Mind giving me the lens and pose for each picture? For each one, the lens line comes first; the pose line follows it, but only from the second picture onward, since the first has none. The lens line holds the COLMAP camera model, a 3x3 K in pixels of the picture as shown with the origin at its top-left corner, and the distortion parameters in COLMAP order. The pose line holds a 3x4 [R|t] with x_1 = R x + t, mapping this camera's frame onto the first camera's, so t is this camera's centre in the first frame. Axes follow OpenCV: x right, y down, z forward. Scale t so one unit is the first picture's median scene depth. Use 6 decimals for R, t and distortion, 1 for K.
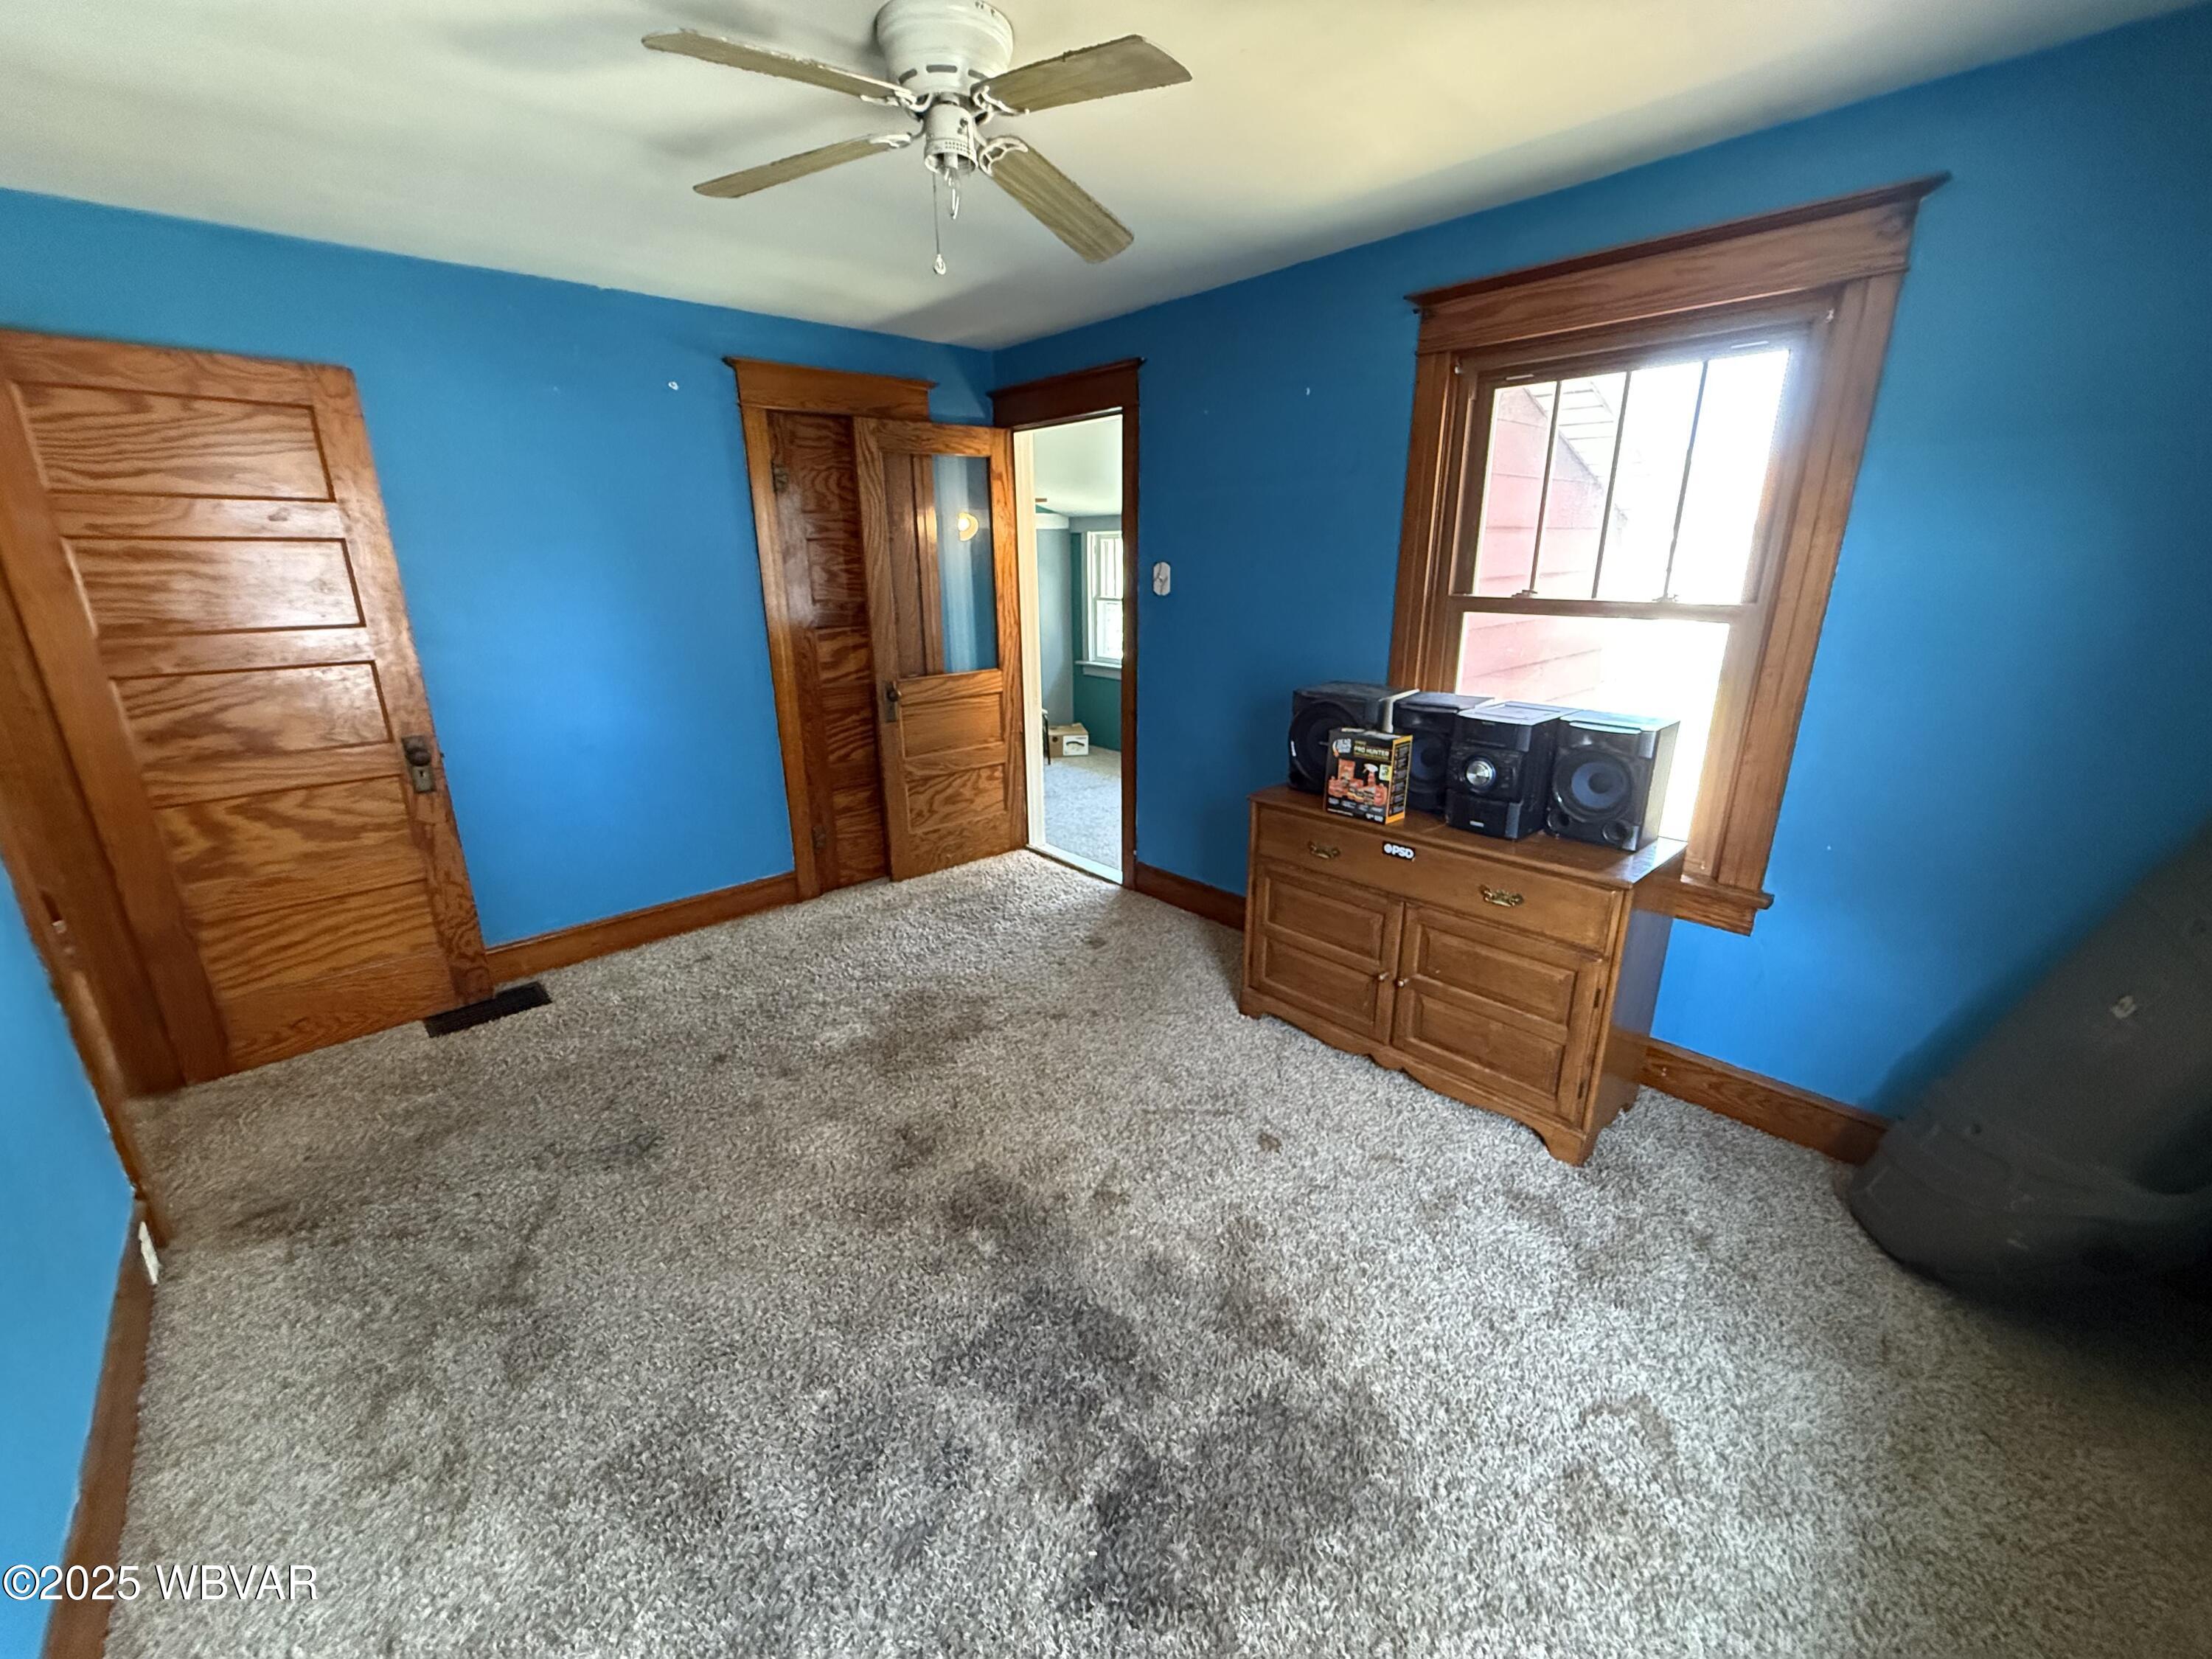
lens RADIAL K [[880.7, 0, 1099.0], [0, 880.7, 829.7], [0, 0, 1]] dist [-0.002993, 0.000357]
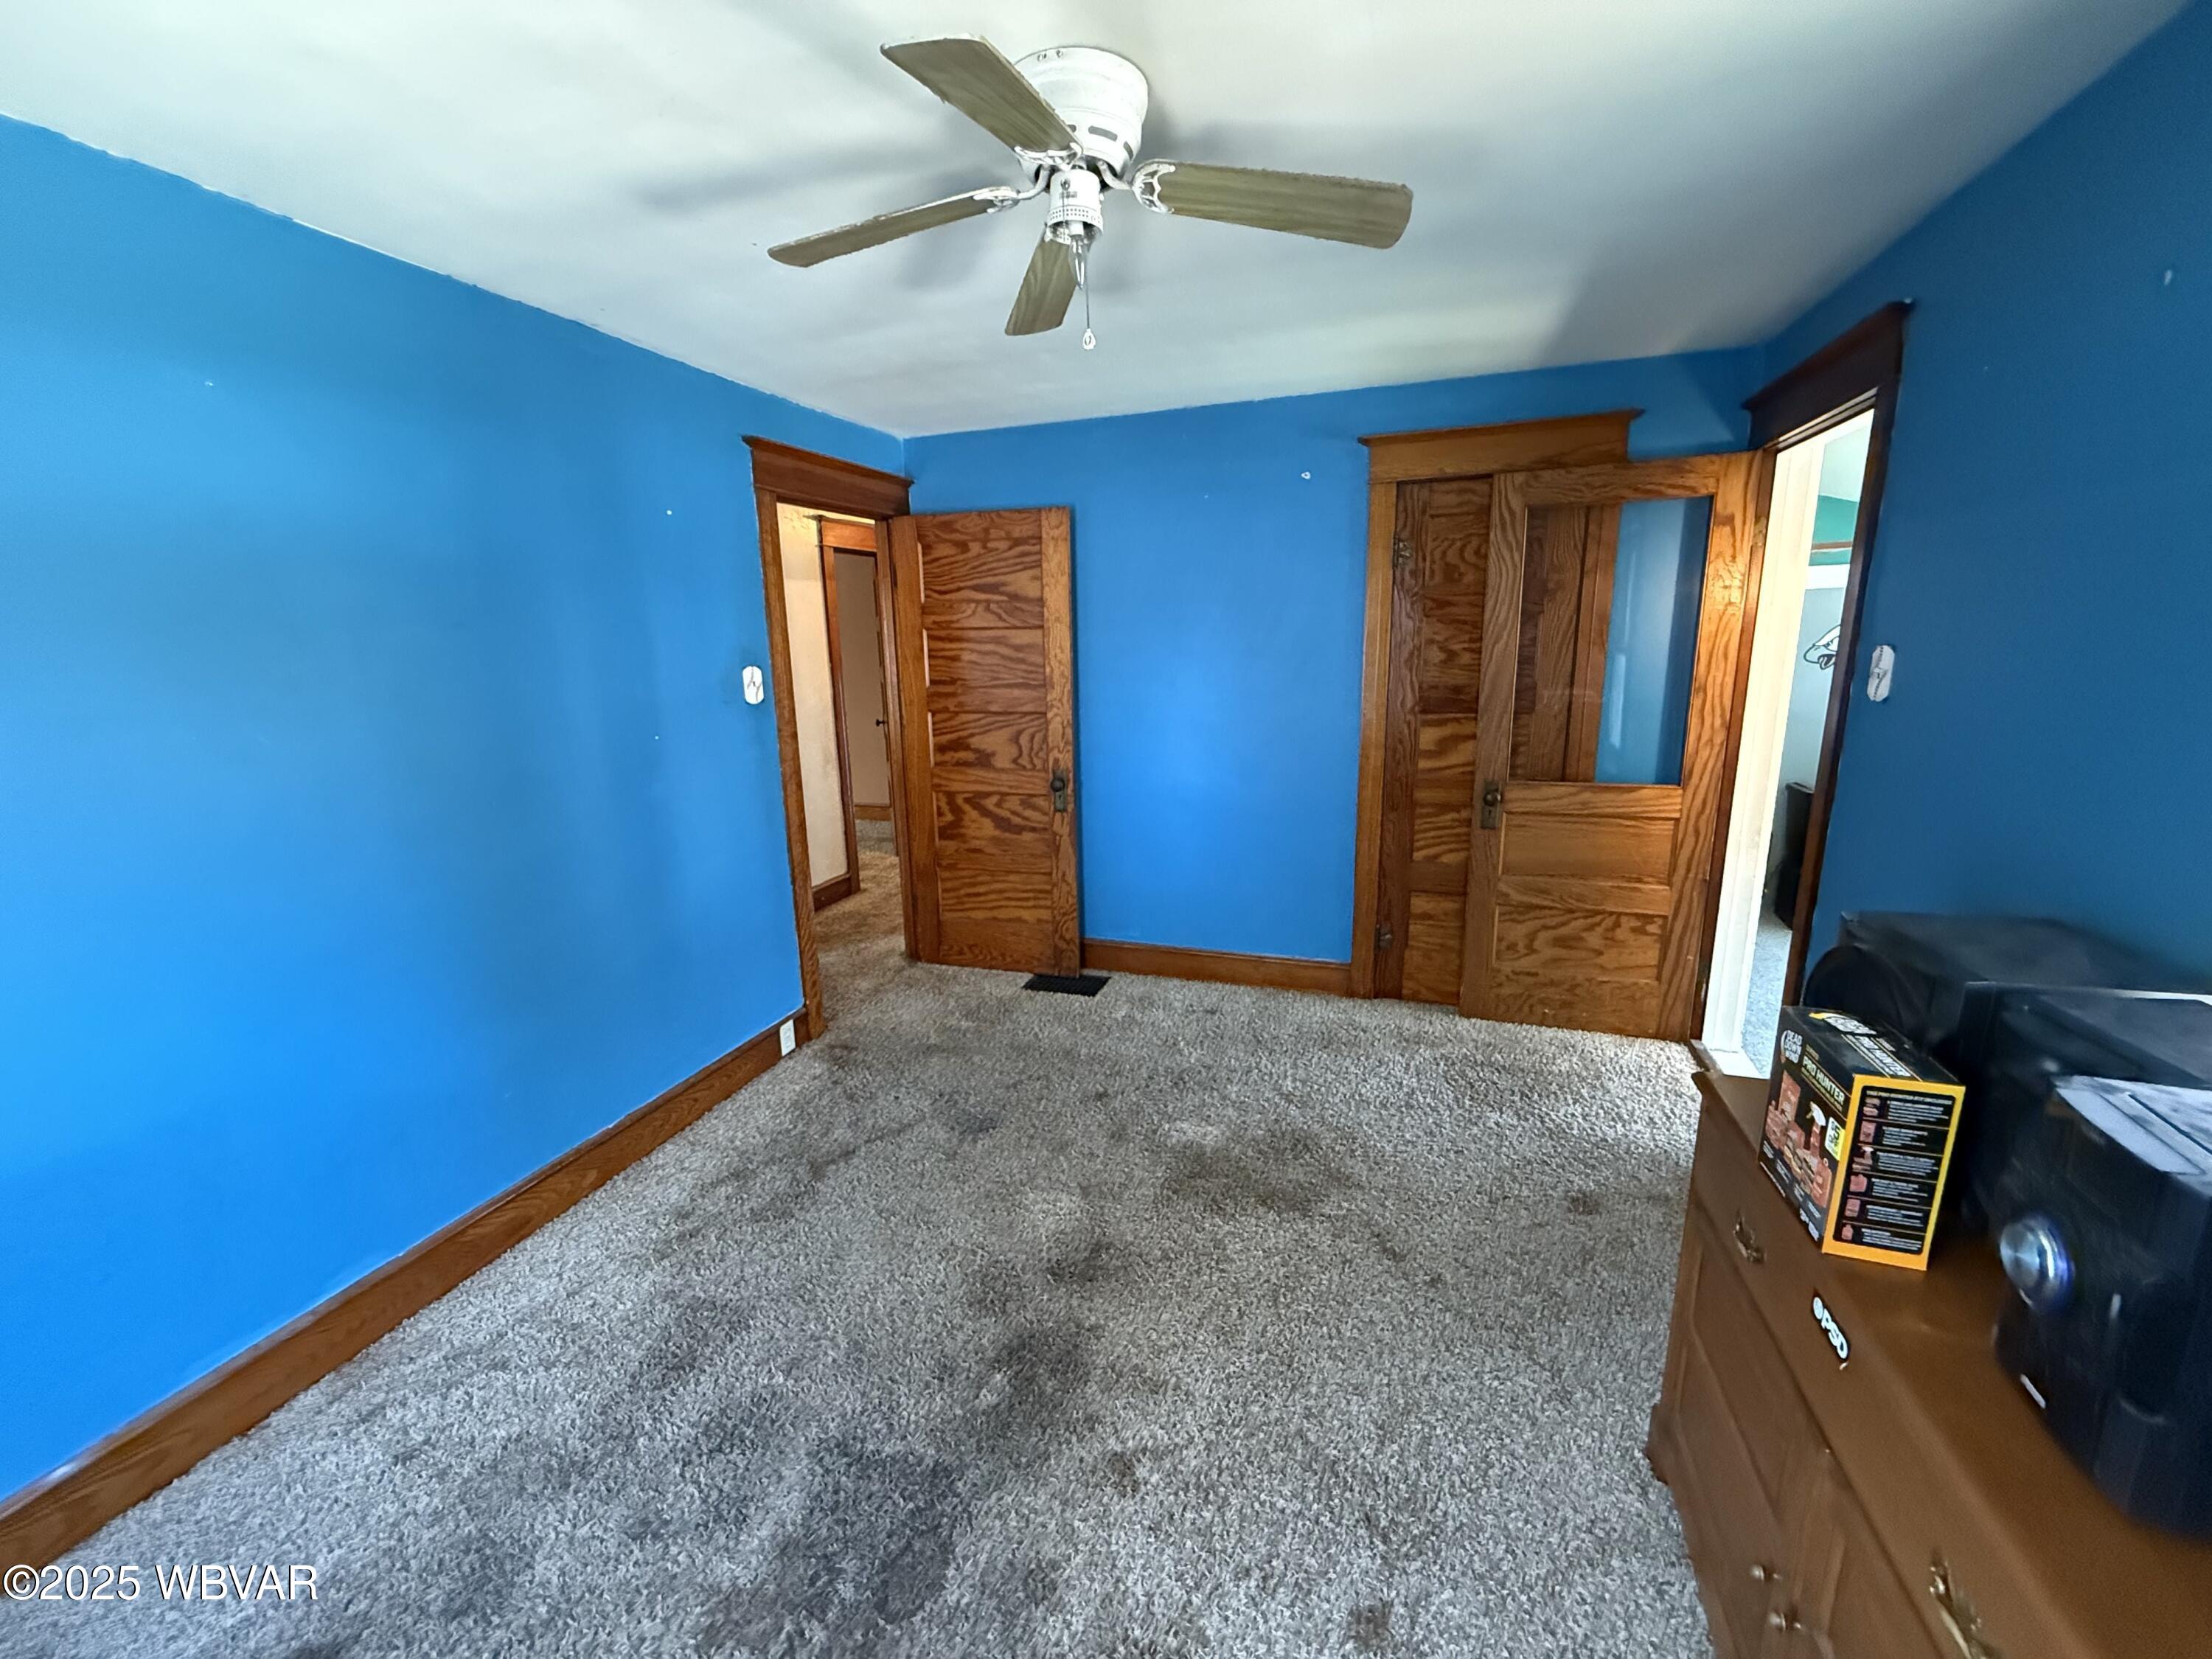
lens RADIAL K [[880.7, 0, 1098.9], [0, 880.7, 829.0], [0, 0, 1]] dist [-0.002993, 0.000357]
pose [[0.479238, 0.188075, -0.857297, 0.442474], [-0.245394, 0.966529, 0.074861, -0.139510], [0.842682, 0.174499, 0.509350, 0.397039]]
